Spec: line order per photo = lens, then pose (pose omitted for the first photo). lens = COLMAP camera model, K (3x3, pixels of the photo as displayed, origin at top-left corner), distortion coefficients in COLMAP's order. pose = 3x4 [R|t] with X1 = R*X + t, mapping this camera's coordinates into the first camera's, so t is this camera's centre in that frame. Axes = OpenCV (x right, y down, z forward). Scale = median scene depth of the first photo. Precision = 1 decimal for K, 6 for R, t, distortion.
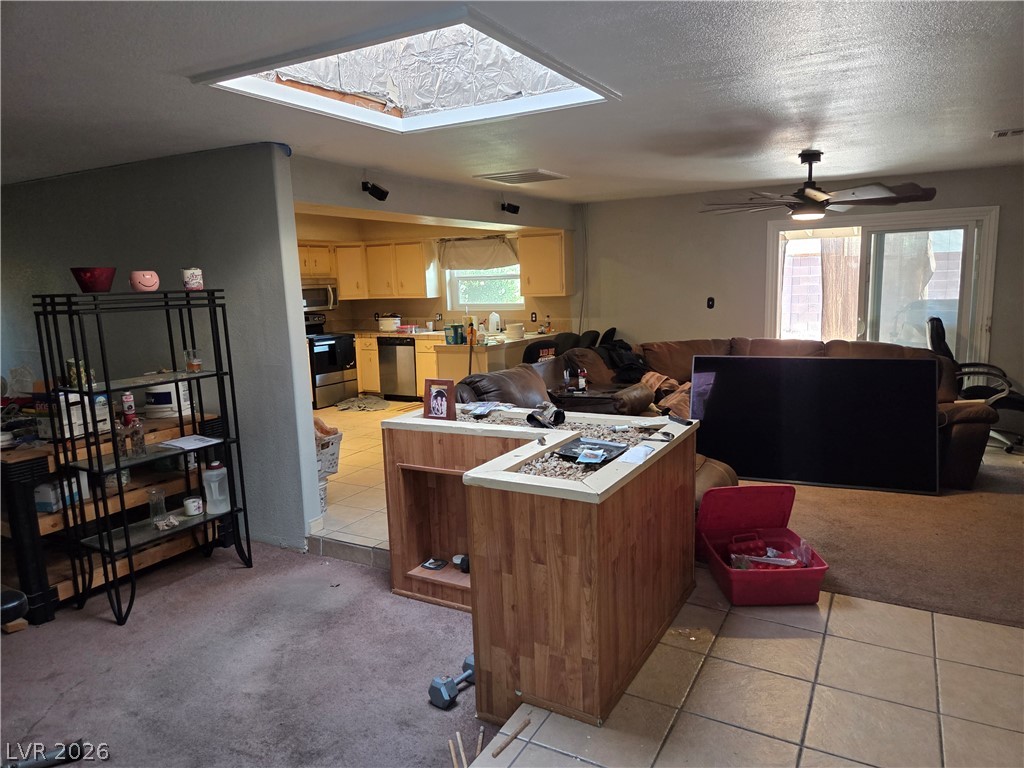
lens RADIAL K [[695.9, 0, 530.5], [0, 695.9, 388.1], [0, 0, 1]] dist [0.078931, -0.059132]
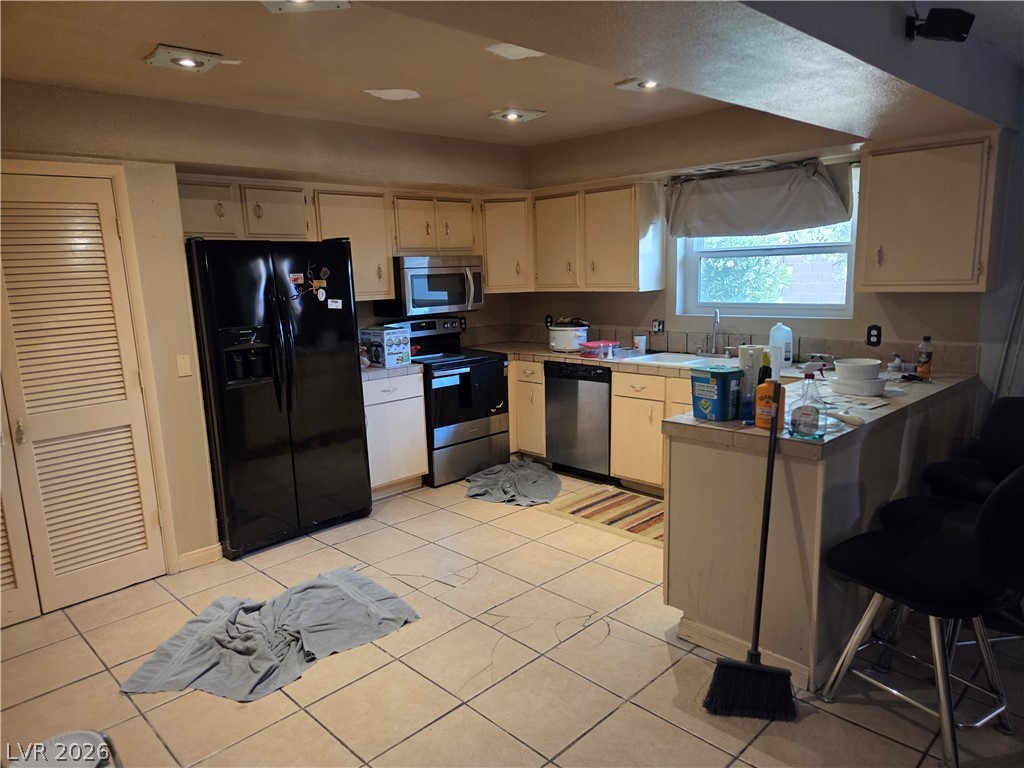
lens RADIAL K [[695.9, 0, 510.6], [0, 695.9, 385.0], [0, 0, 1]] dist [0.078931, -0.059132]
pose [[0.955167, 0.051047, -0.291632, -0.083349], [-0.045004, 0.998611, 0.027396, -0.068911], [0.292626, -0.013043, 0.956138, 0.466206]]
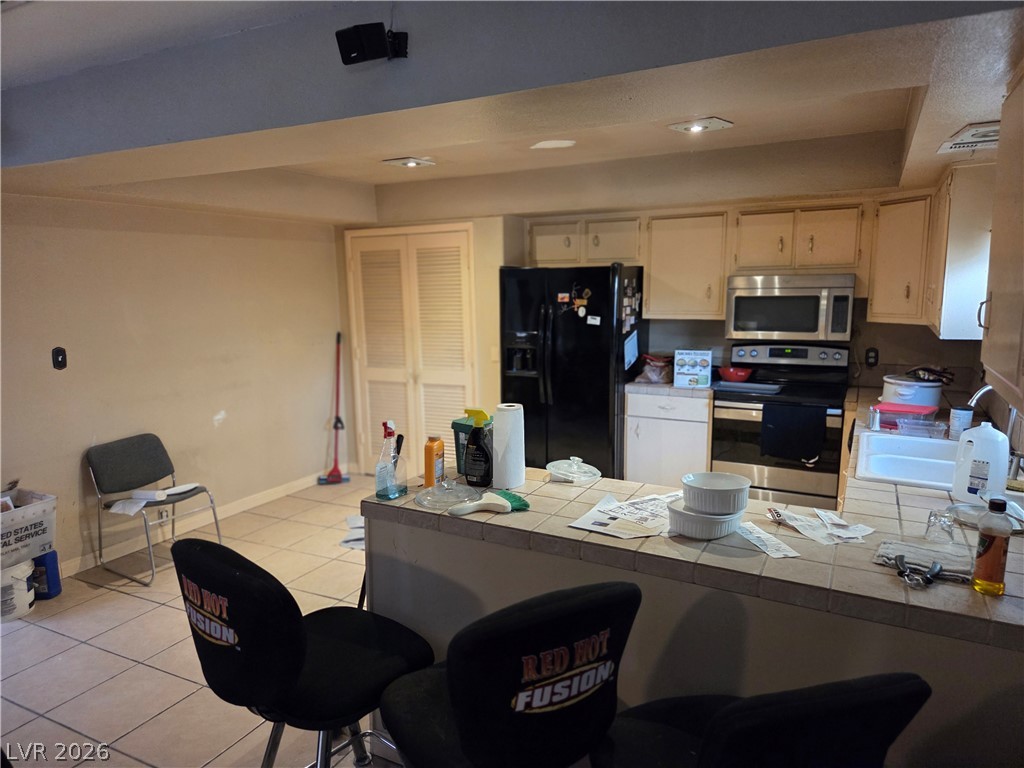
lens RADIAL K [[695.9, 0, 504.5], [0, 695.9, 391.4], [0, 0, 1]] dist [0.078931, -0.059132]
pose [[0.011147, 0.188596, -0.981991, 0.194325], [-0.144240, 0.972085, 0.185056, -0.138494], [0.989480, 0.139579, 0.038039, 0.785353]]
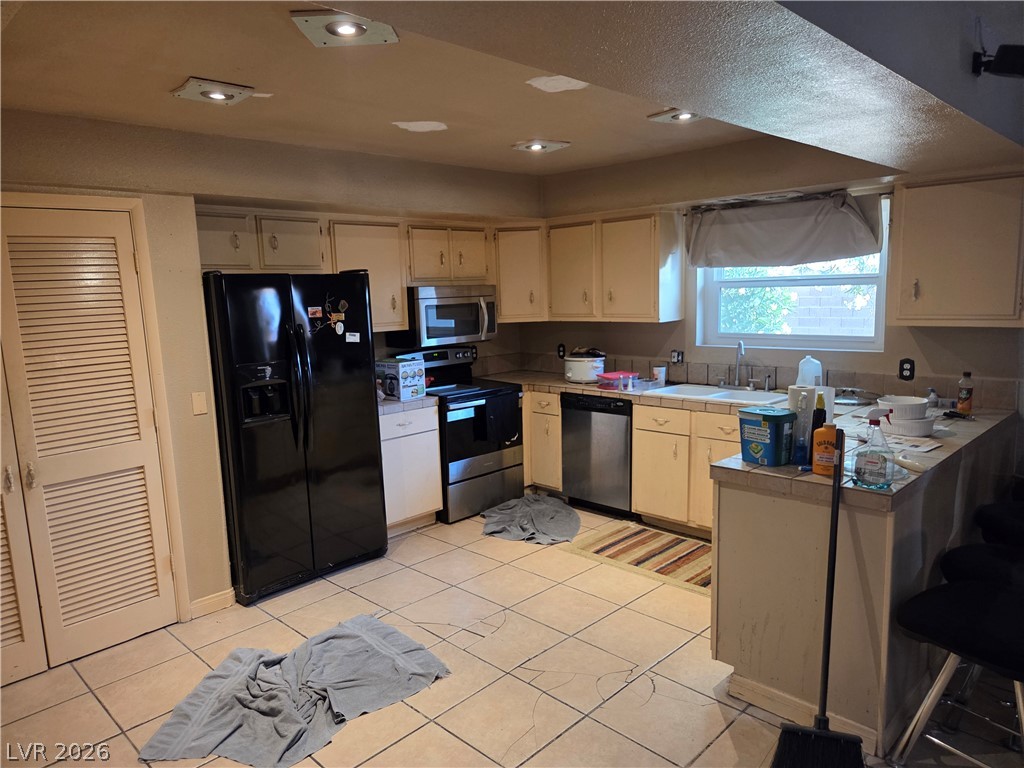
lens RADIAL K [[695.9, 0, 504.9], [0, 695.9, 384.4], [0, 0, 1]] dist [0.078931, -0.059132]
pose [[0.958219, 0.041014, -0.283082, -0.109267], [-0.043481, 0.999051, -0.002435, -0.077175], [0.282713, 0.014642, 0.959093, 0.472603]]
